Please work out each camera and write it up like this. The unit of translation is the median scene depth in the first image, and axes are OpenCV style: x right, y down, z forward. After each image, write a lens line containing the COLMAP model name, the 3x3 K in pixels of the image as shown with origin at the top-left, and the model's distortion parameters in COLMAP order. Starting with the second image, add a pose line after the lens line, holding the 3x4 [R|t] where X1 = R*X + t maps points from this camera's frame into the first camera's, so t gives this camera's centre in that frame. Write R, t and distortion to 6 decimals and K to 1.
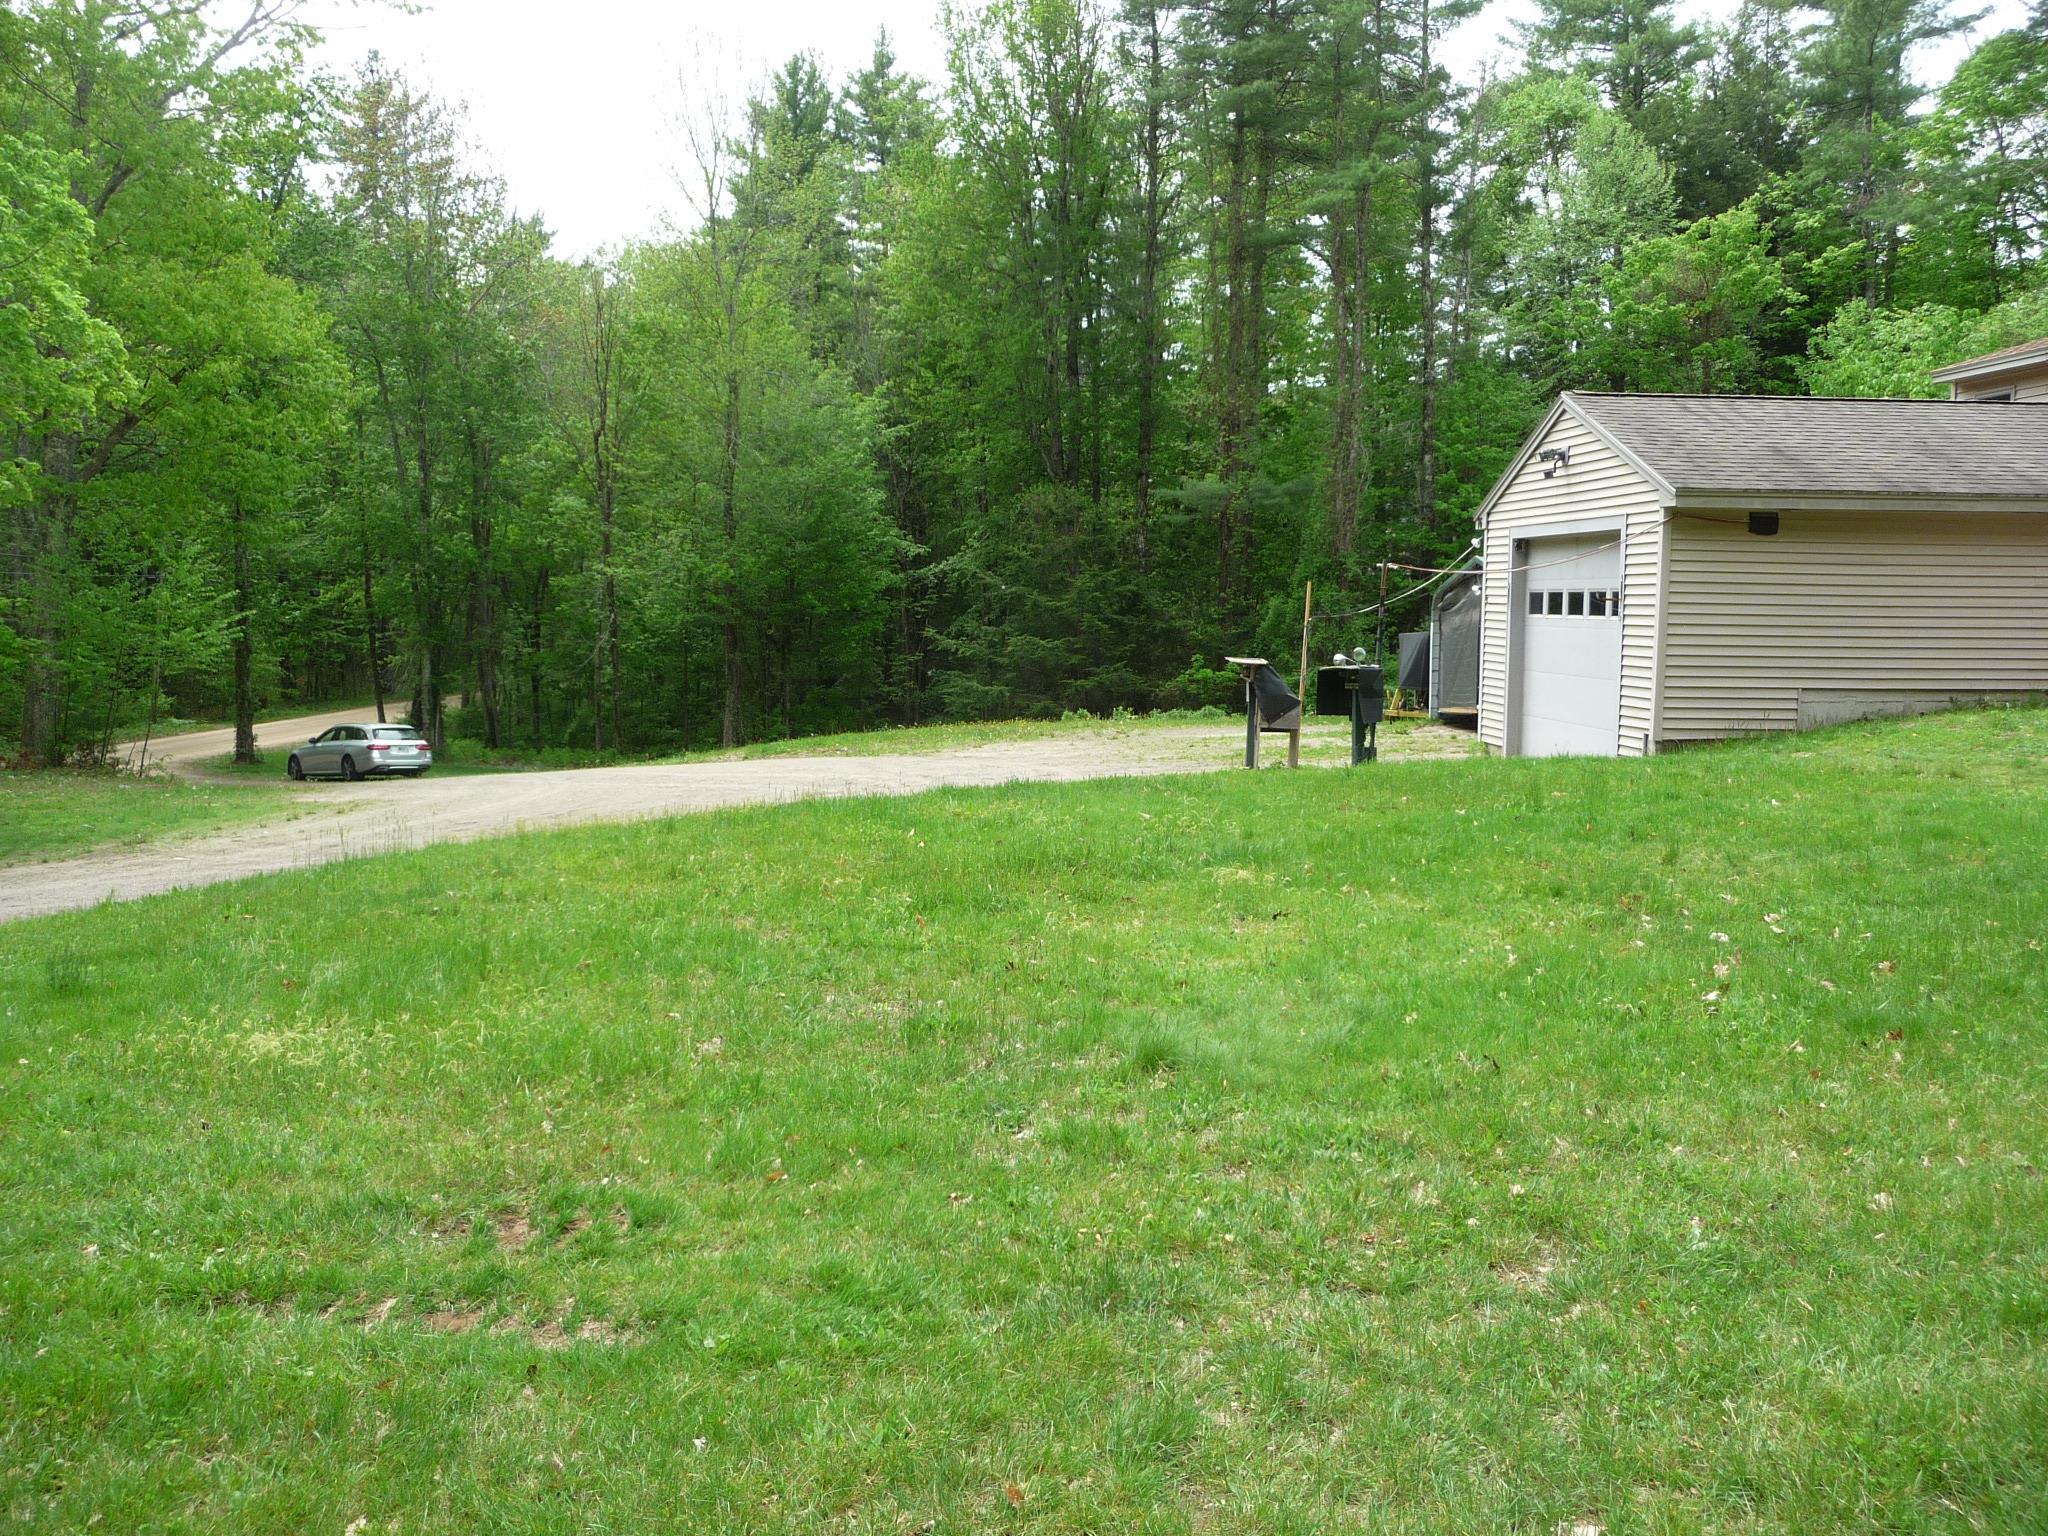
lens RADIAL K [[1708.4, 0, 1016.6], [0, 1708.4, 766.9], [0, 0, 1]] dist [-0.041435, 0.037438]
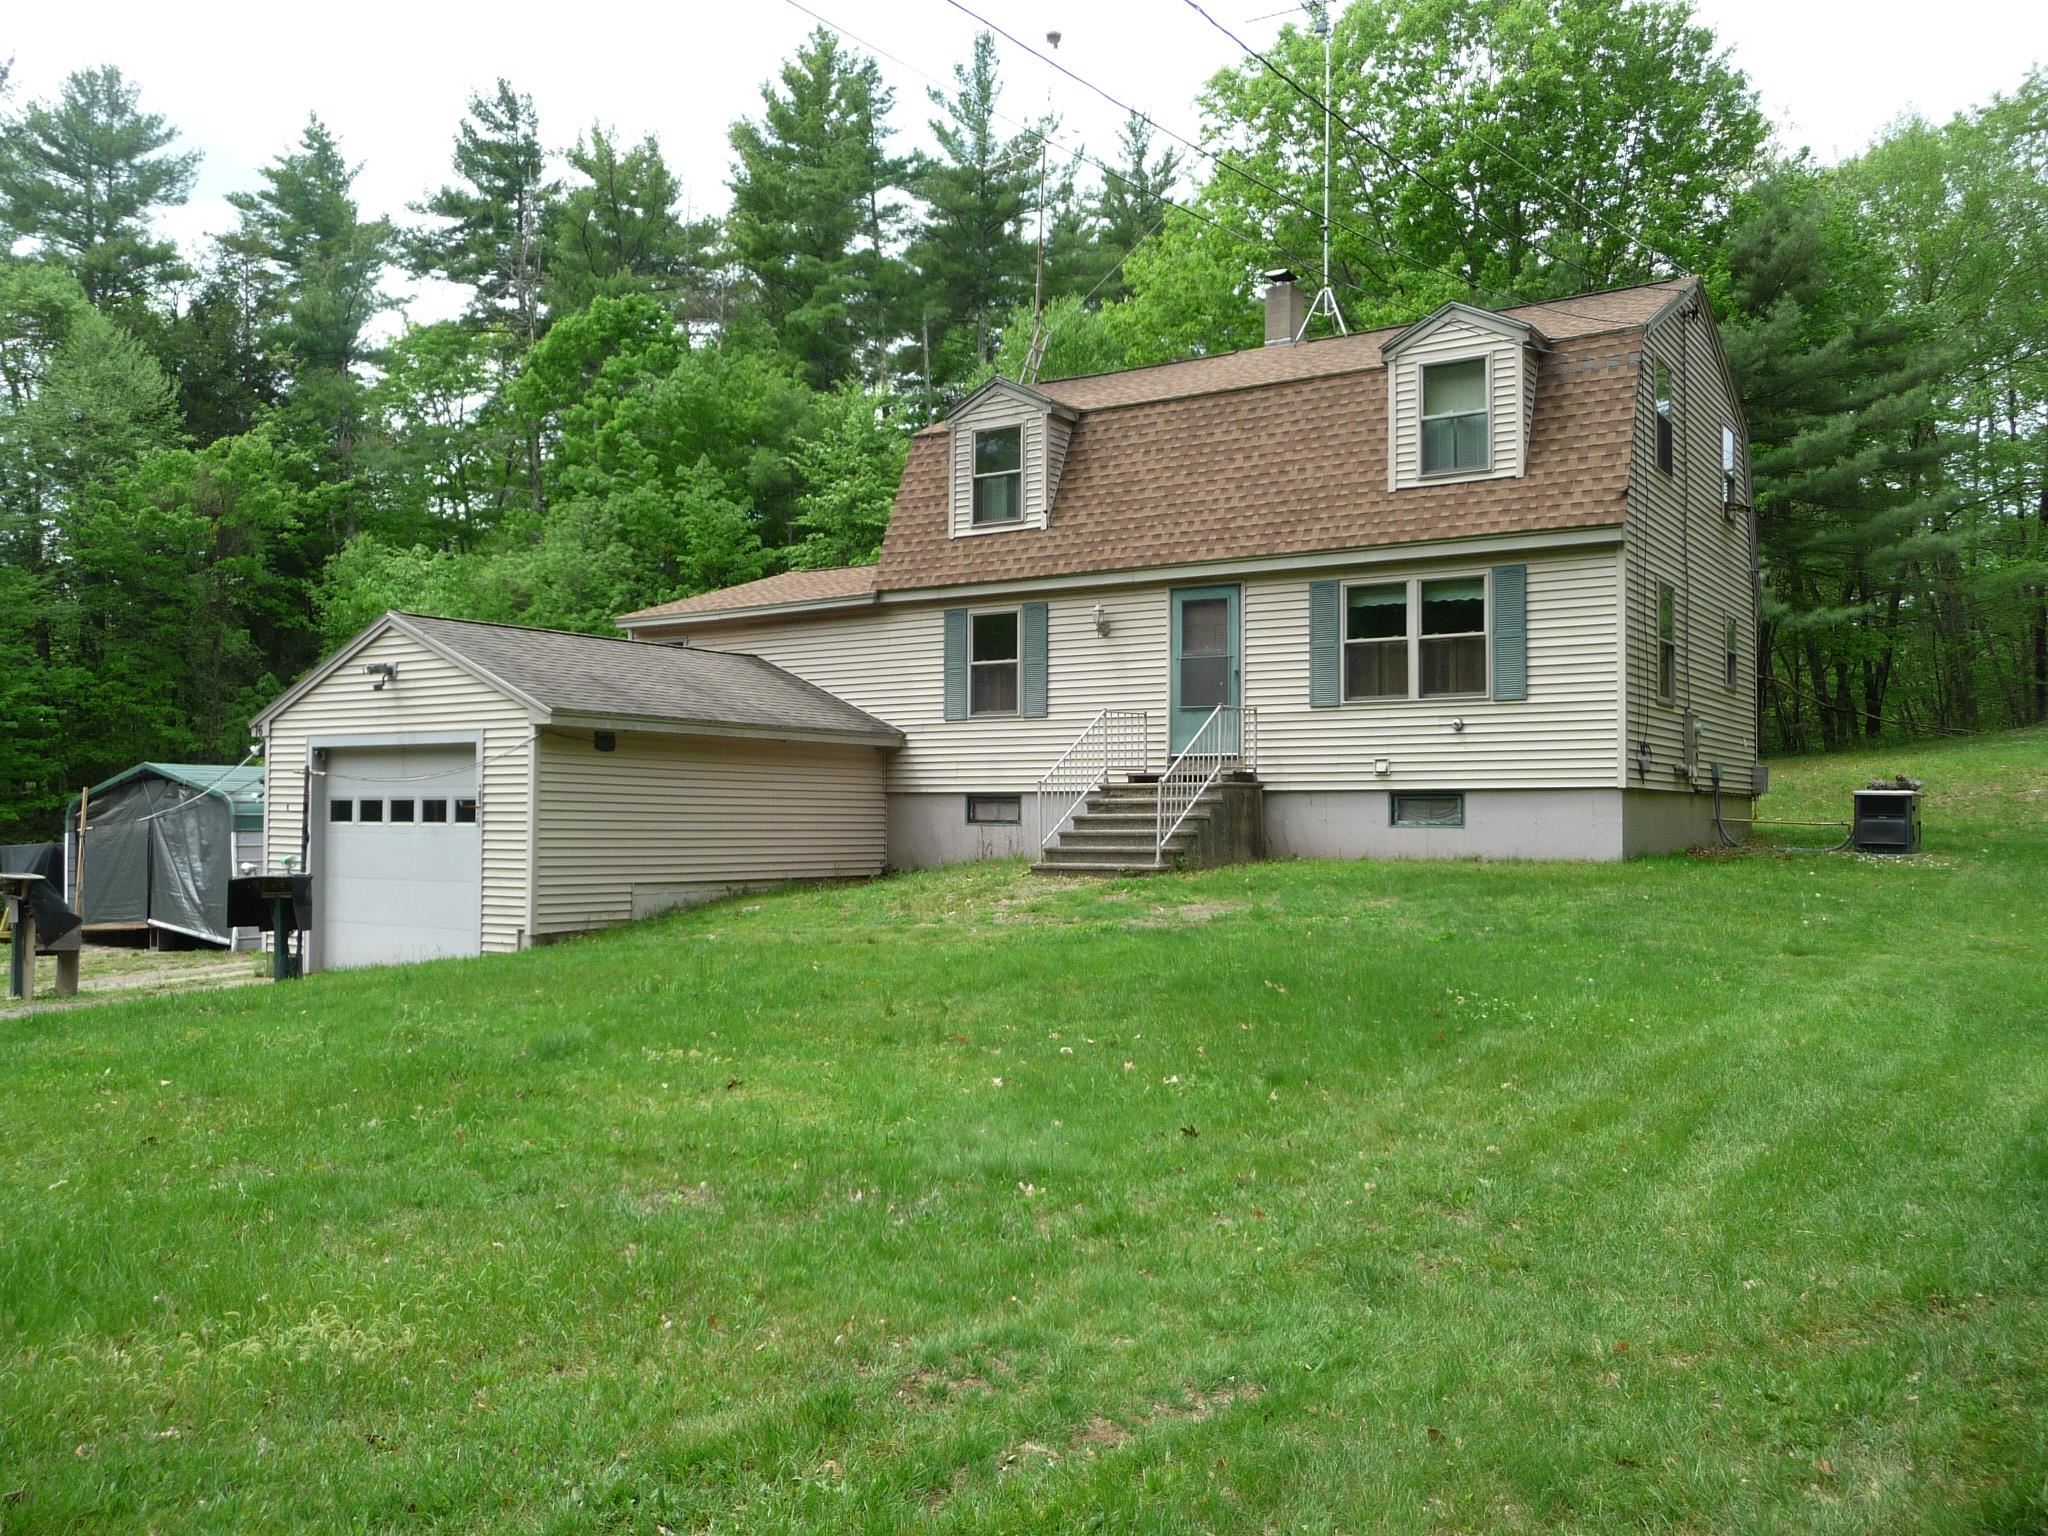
lens RADIAL K [[1708.4, 0, 1009.3], [0, 1708.4, 759.2], [0, 0, 1]] dist [-0.041435, 0.037438]
pose [[0.618819, 0.026460, 0.785087, -0.256208], [0.074549, 0.992943, -0.092227, -0.003348], [-0.781988, 0.115599, 0.612480, 0.062409]]
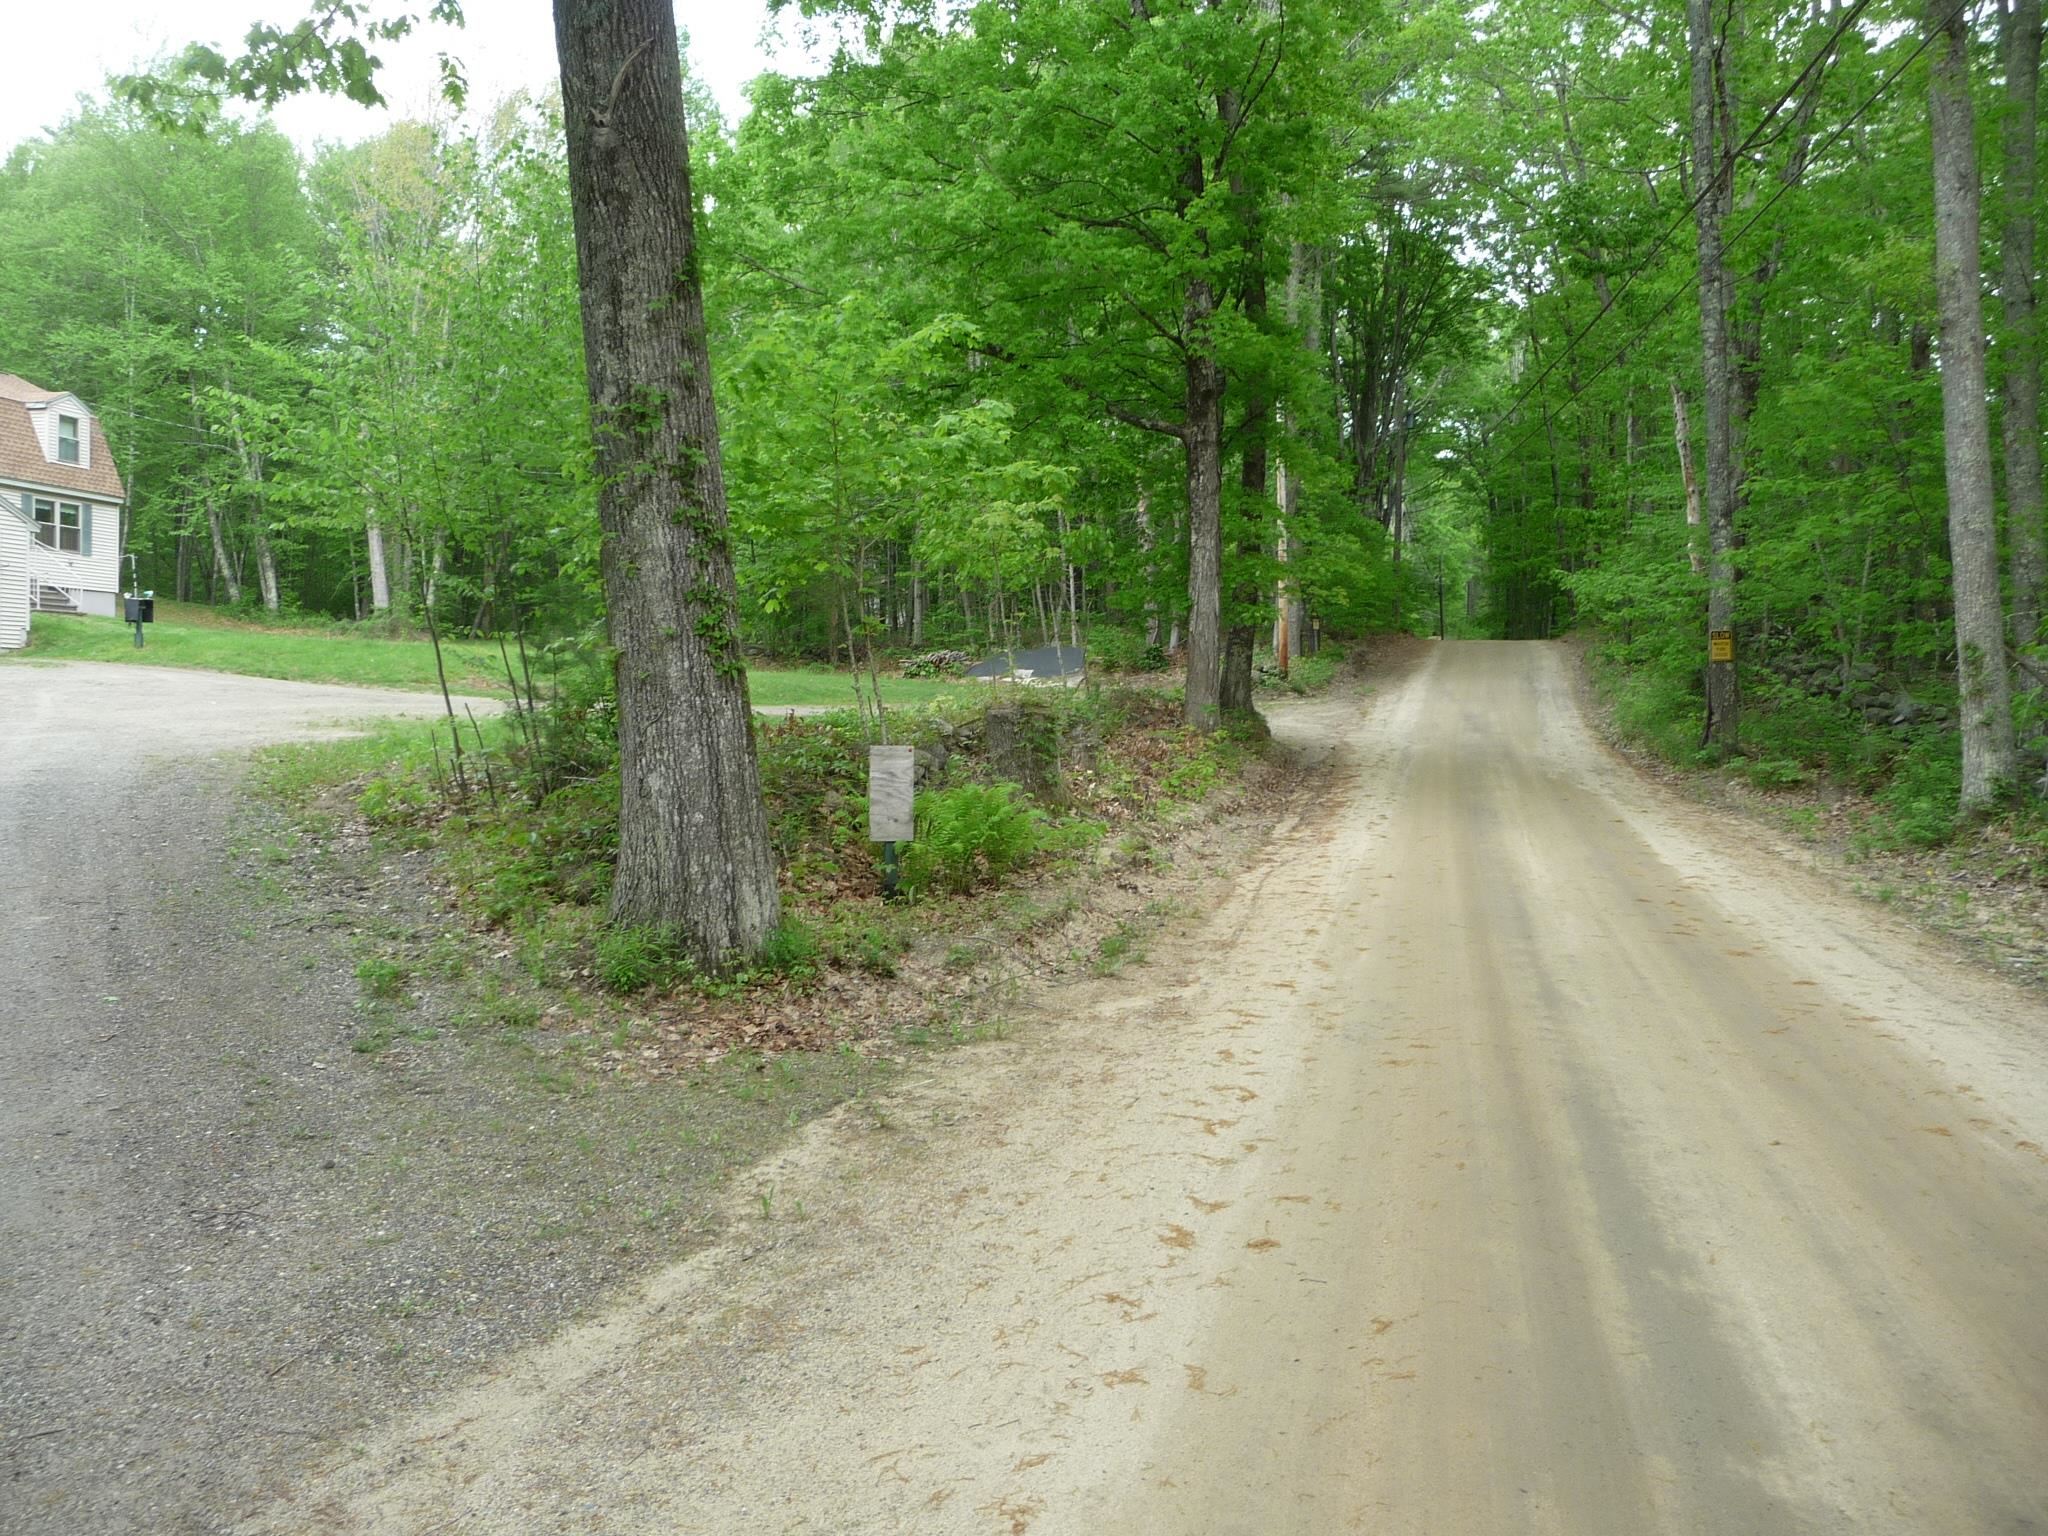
lens RADIAL K [[1688.2, 0, 1007.6], [0, 1688.2, 762.1], [0, 0, 1]] dist [-0.032009, -0.001773]
pose [[-0.955915, -0.027104, 0.292390, -1.348647], [0.008336, 0.992825, 0.119284, -0.083754], [-0.293525, 0.116462, -0.948831, 2.389883]]
